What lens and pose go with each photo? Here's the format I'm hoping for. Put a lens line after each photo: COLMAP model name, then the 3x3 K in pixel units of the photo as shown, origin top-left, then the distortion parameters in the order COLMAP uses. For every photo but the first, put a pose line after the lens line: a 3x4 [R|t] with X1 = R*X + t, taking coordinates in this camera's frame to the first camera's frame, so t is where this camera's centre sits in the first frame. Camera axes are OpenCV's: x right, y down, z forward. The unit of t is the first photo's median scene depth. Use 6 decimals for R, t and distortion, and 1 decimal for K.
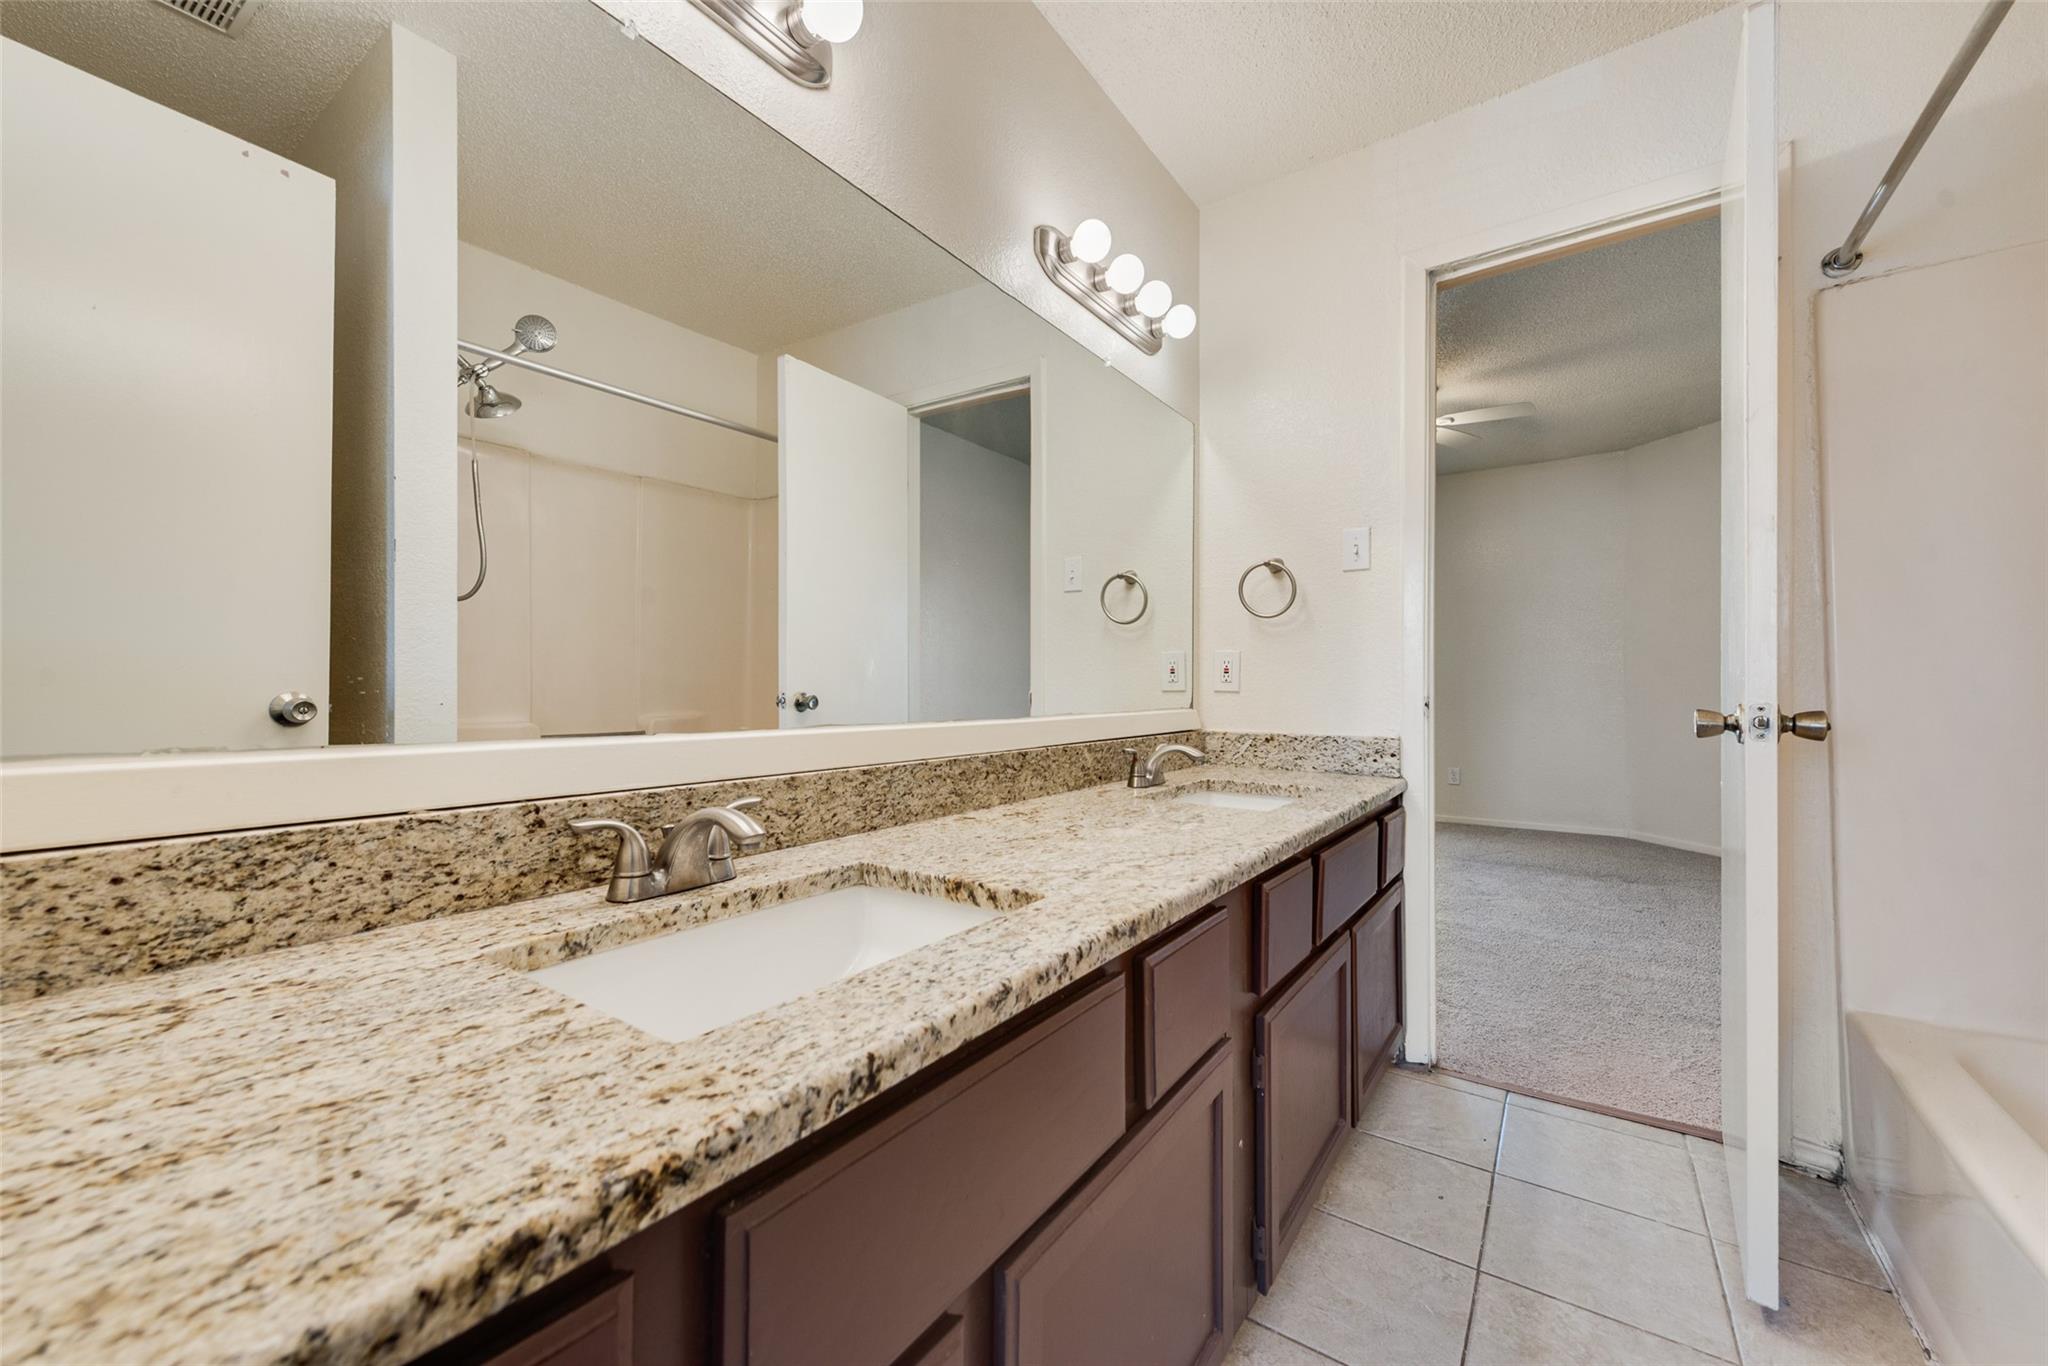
lens RADIAL K [[804.0, 0, 1019.3], [0, 804.0, 691.3], [0, 0, 1]] dist [0.016683, -0.007013]
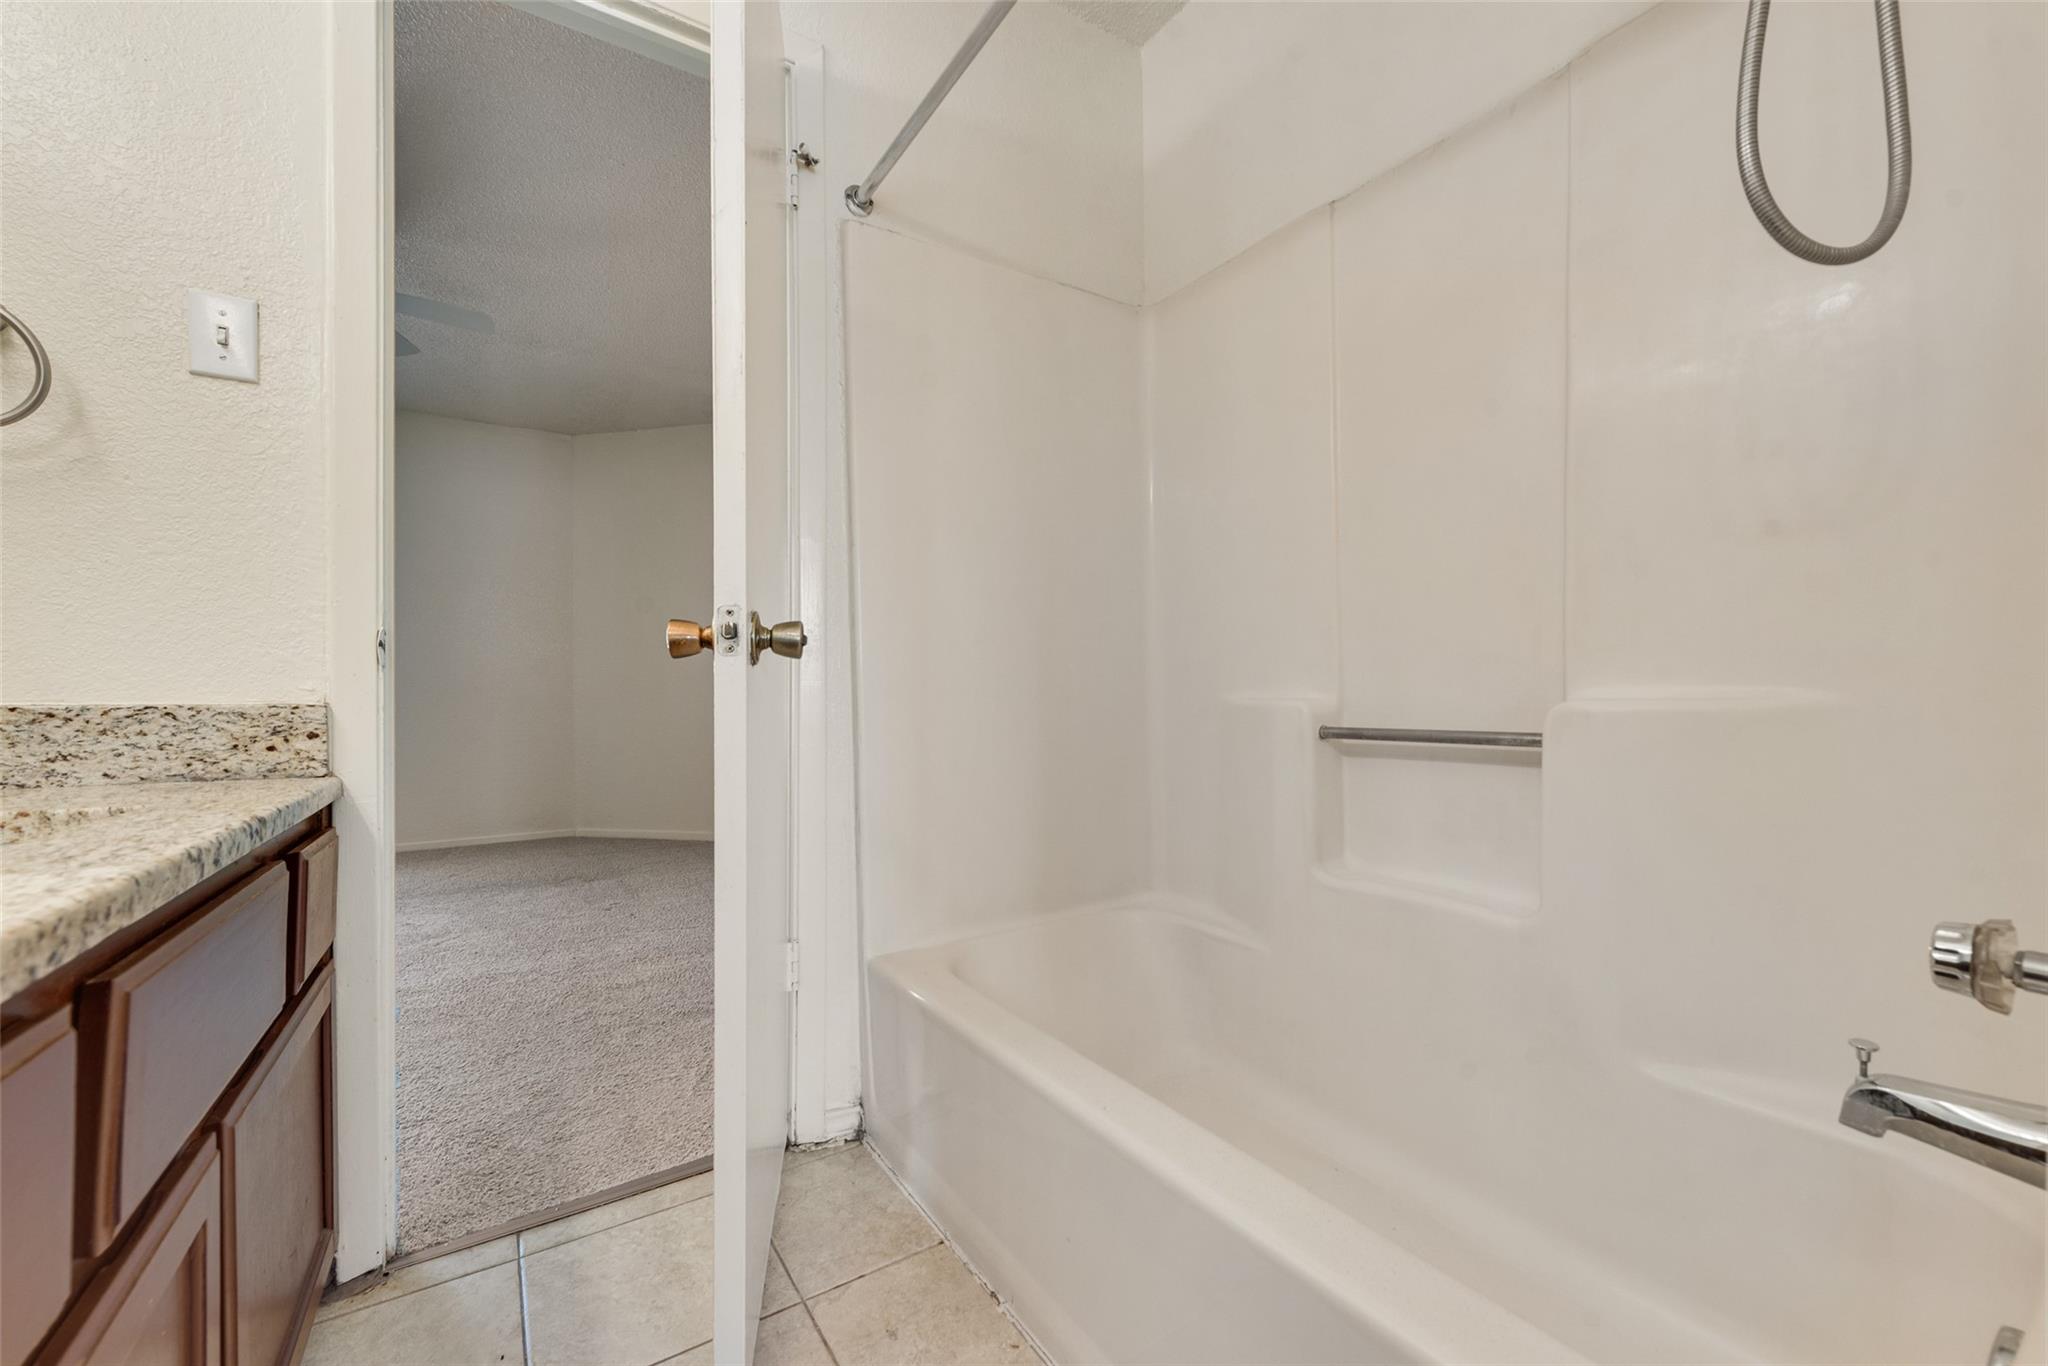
lens RADIAL K [[804.0, 0, 1019.3], [0, 804.0, 691.3], [0, 0, 1]] dist [0.016683, -0.007013]
pose [[0.377439, 0.005014, 0.926021, 0.136619], [0.012385, 0.999869, -0.010462, 0.060659], [-0.925952, 0.015418, 0.377327, 0.351324]]
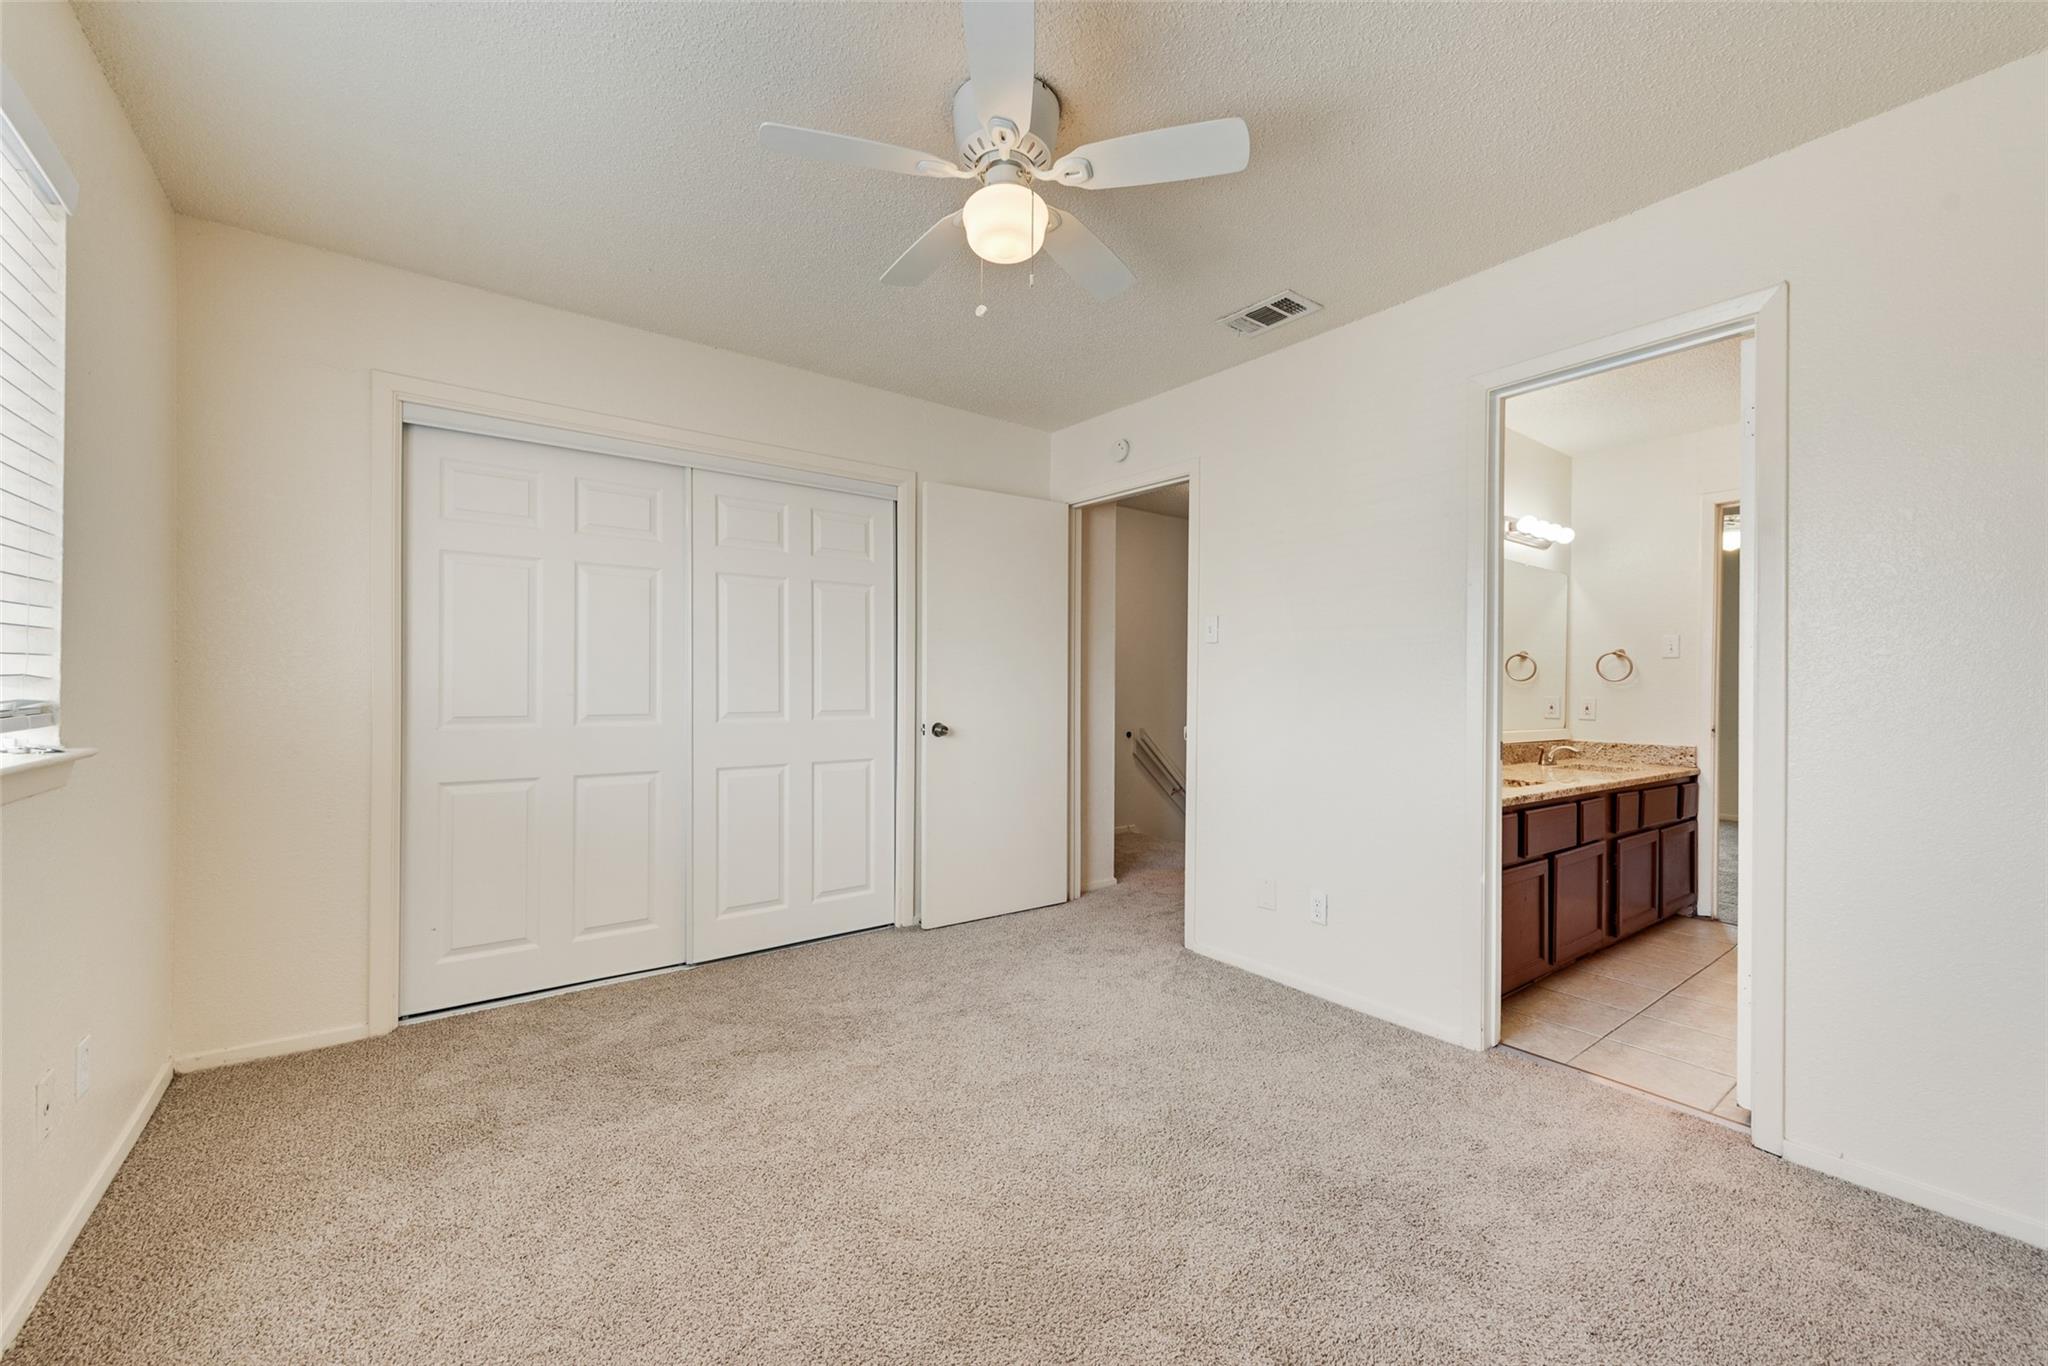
lens RADIAL K [[804.0, 0, 1019.3], [0, 804.0, 691.3], [0, 0, 1]] dist [0.016683, -0.007013]
pose [[0.950479, 0.011767, -0.310565, -0.464956], [-0.012926, 0.999915, -0.001671, -0.050958], [0.310519, 0.005603, 0.950551, -1.343626]]
